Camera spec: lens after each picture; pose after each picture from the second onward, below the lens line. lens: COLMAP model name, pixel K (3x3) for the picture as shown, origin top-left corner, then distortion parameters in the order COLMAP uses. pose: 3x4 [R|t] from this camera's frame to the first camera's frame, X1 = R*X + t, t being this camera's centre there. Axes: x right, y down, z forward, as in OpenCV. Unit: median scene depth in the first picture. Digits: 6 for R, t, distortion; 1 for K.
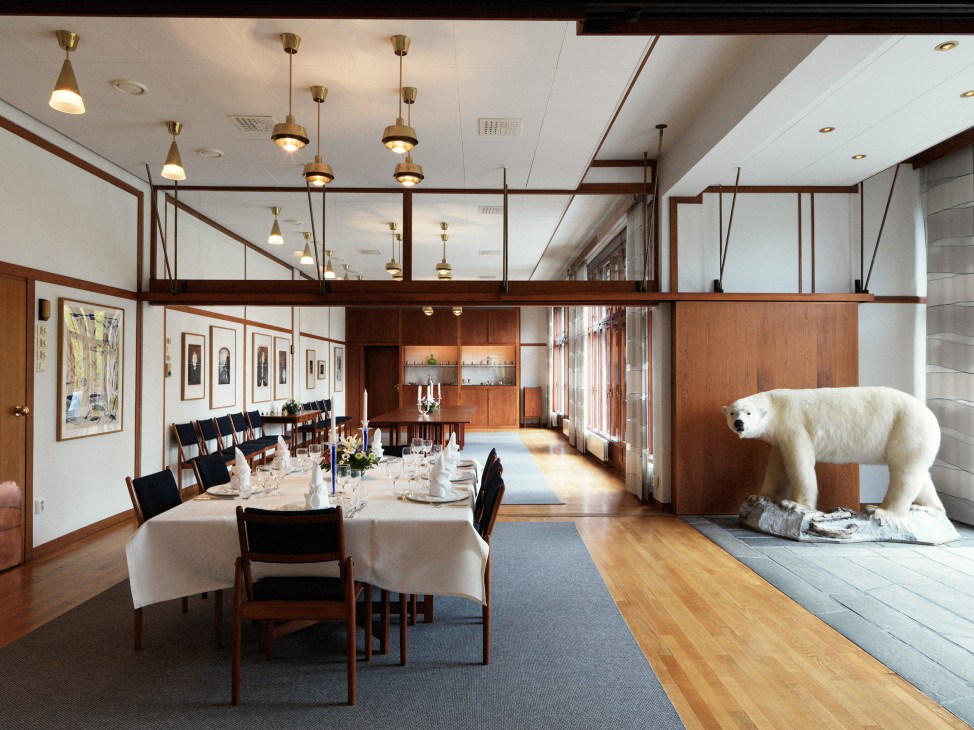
lens RADIAL K [[626.9, 0, 484.7], [0, 626.9, 365.6], [0, 0, 1]] dist [0.001697, 0.000341]
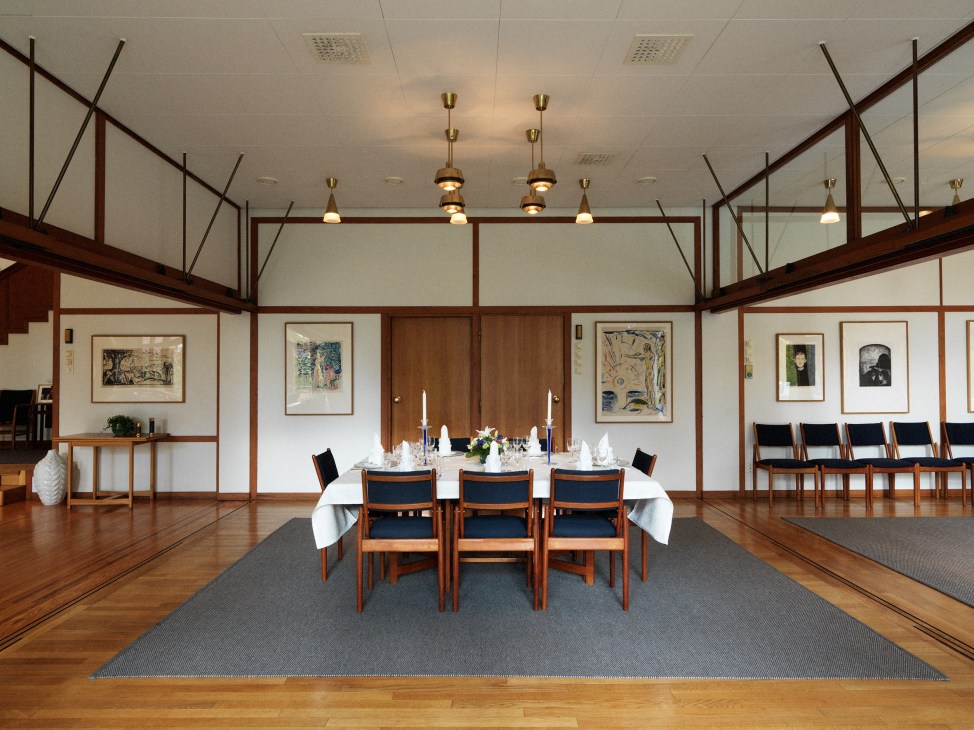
lens RADIAL K [[626.9, 0, 483.8], [0, 626.9, 367.6], [0, 0, 1]] dist [0.001697, 0.000341]
pose [[-0.002076, -0.012123, -0.999924, 0.734347], [0.015952, 0.999799, -0.012154, 0.008606], [0.999871, -0.015976, -0.001882, 0.743742]]
